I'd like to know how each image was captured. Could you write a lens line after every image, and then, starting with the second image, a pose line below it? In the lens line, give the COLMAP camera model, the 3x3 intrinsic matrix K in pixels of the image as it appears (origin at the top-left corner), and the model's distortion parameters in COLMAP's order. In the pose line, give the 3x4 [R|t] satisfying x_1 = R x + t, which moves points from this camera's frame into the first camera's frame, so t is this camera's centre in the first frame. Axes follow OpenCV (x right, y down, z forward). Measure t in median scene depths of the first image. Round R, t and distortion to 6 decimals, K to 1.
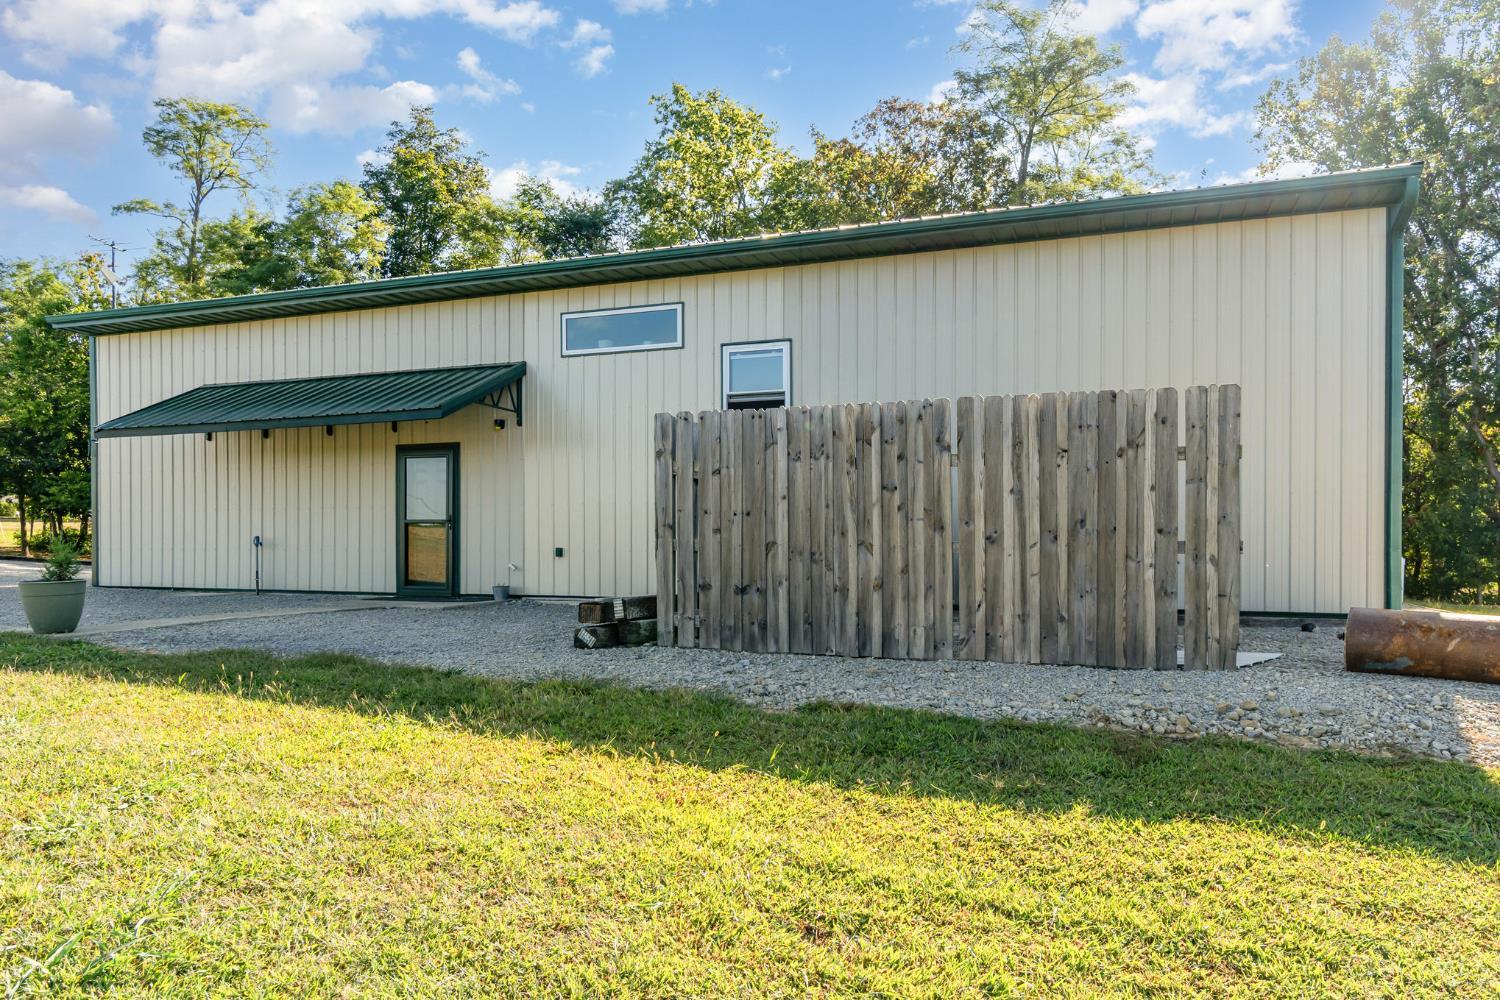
lens RADIAL K [[970.5, 0, 750.0], [0, 970.5, 500.0], [0, 0, 1]] dist [0.005467, 0.000277]
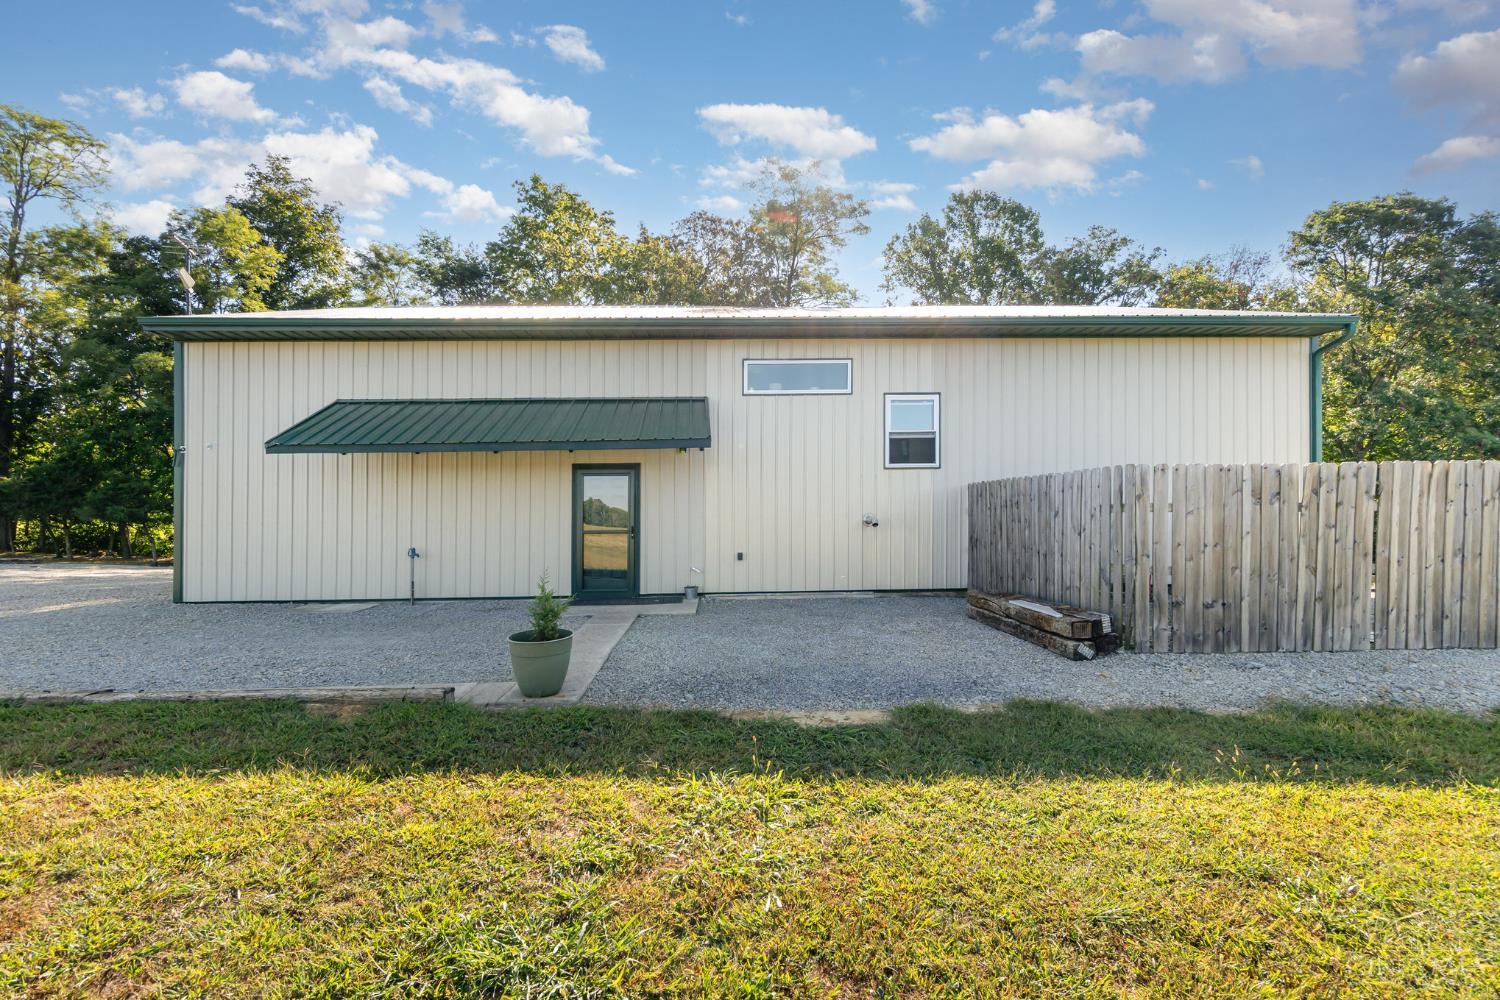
lens RADIAL K [[661.3, 0, 750.5], [0, 661.3, 474.9], [0, 0, 1]] dist [0.000006, 0.000276]
pose [[0.927912, 0.005369, 0.372762, -0.470775], [-0.000620, 0.999917, -0.012858, -0.035165], [-0.372800, 0.011700, 0.927838, 0.218753]]
